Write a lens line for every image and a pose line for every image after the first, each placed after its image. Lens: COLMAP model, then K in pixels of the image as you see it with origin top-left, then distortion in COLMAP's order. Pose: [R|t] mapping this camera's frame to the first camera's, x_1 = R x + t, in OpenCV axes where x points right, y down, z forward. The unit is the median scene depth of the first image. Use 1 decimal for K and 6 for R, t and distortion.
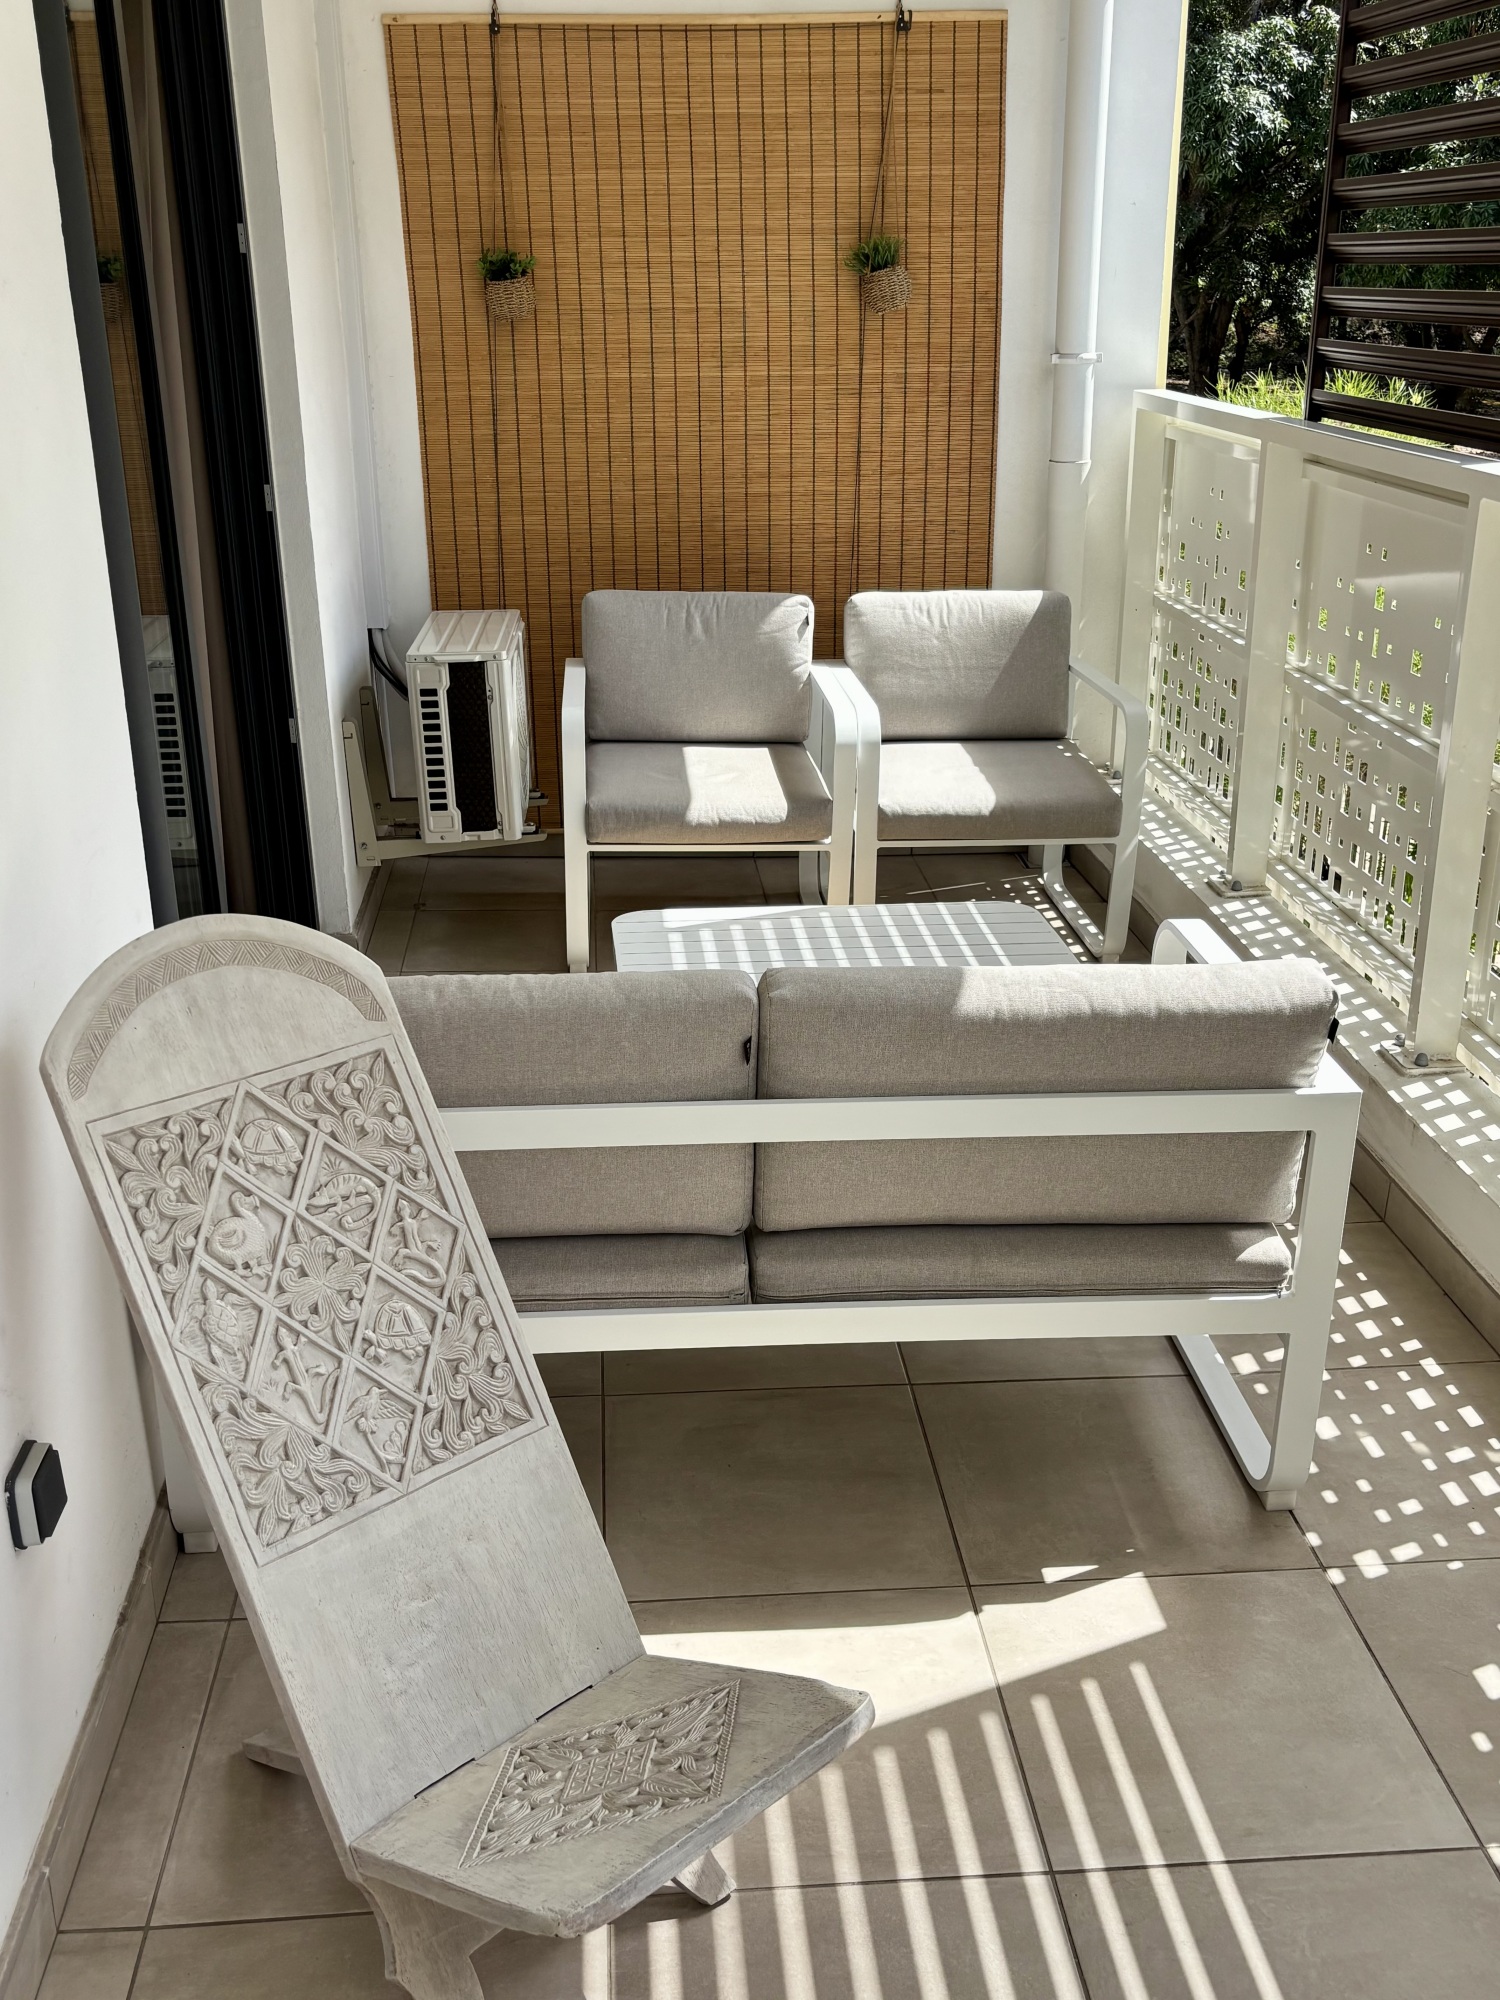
lens RADIAL K [[1836.9, 0, 750.0], [0, 1836.9, 1000.0], [0, 0, 1]] dist [-0.007108, 0.000298]
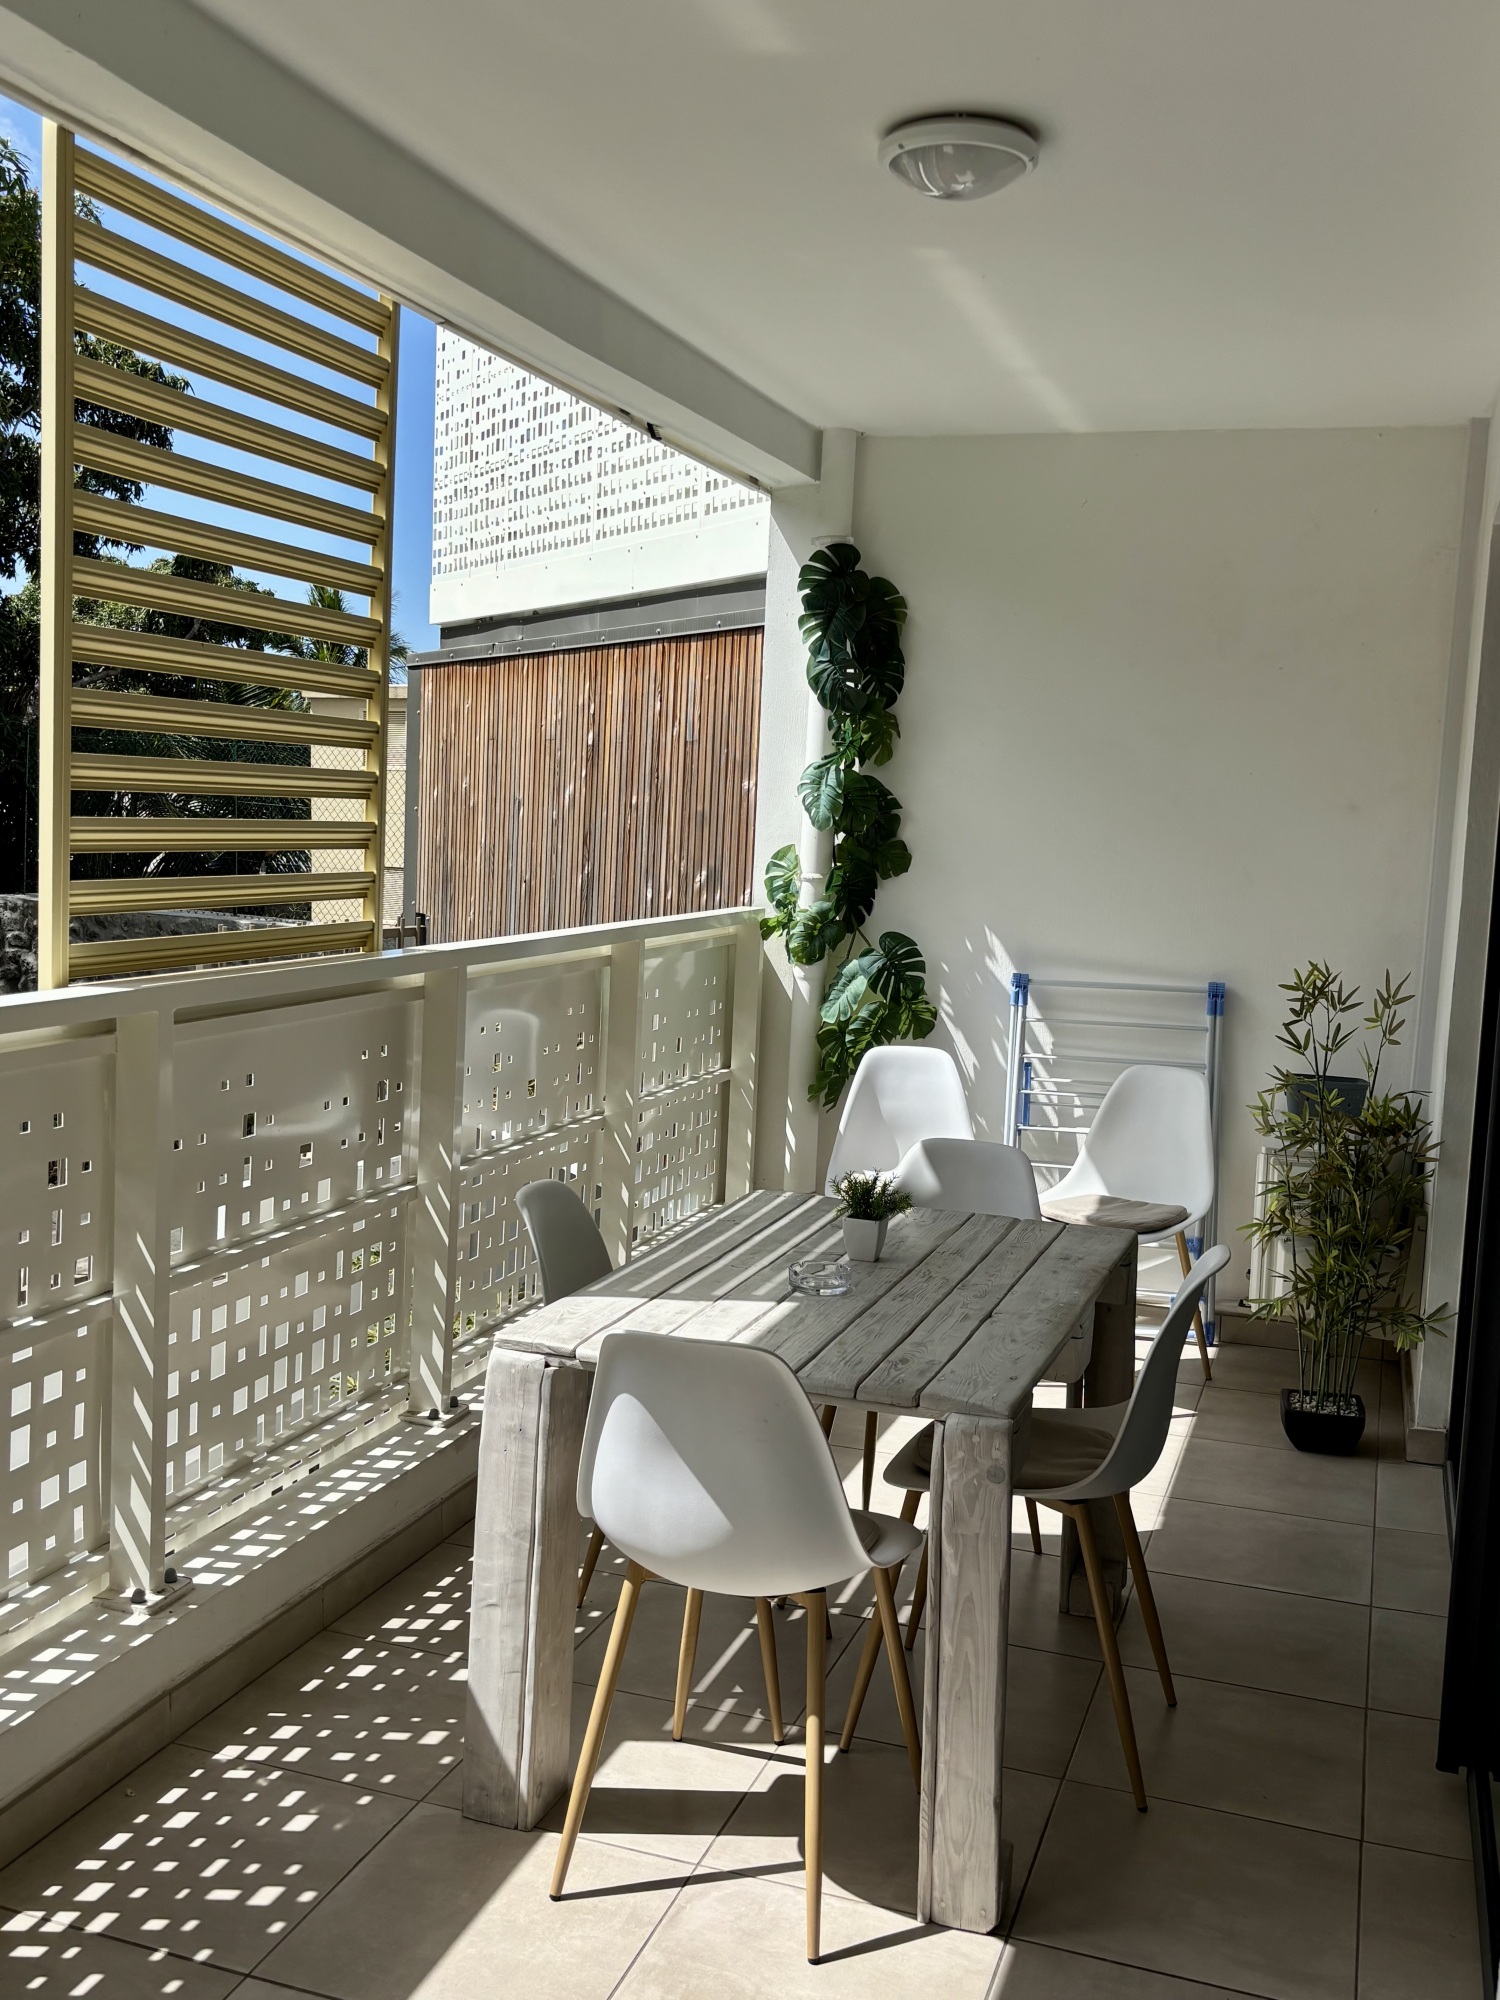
lens RADIAL K [[1836.9, 0, 750.0], [0, 1836.9, 1000.0], [0, 0, 1]] dist [-0.007108, 0.000298]
pose [[-0.900049, -0.193594, 0.390428, -0.295890], [0.013151, 0.883435, 0.468369, -0.764431], [-0.435591, 0.426690, -0.792588, 1.555076]]
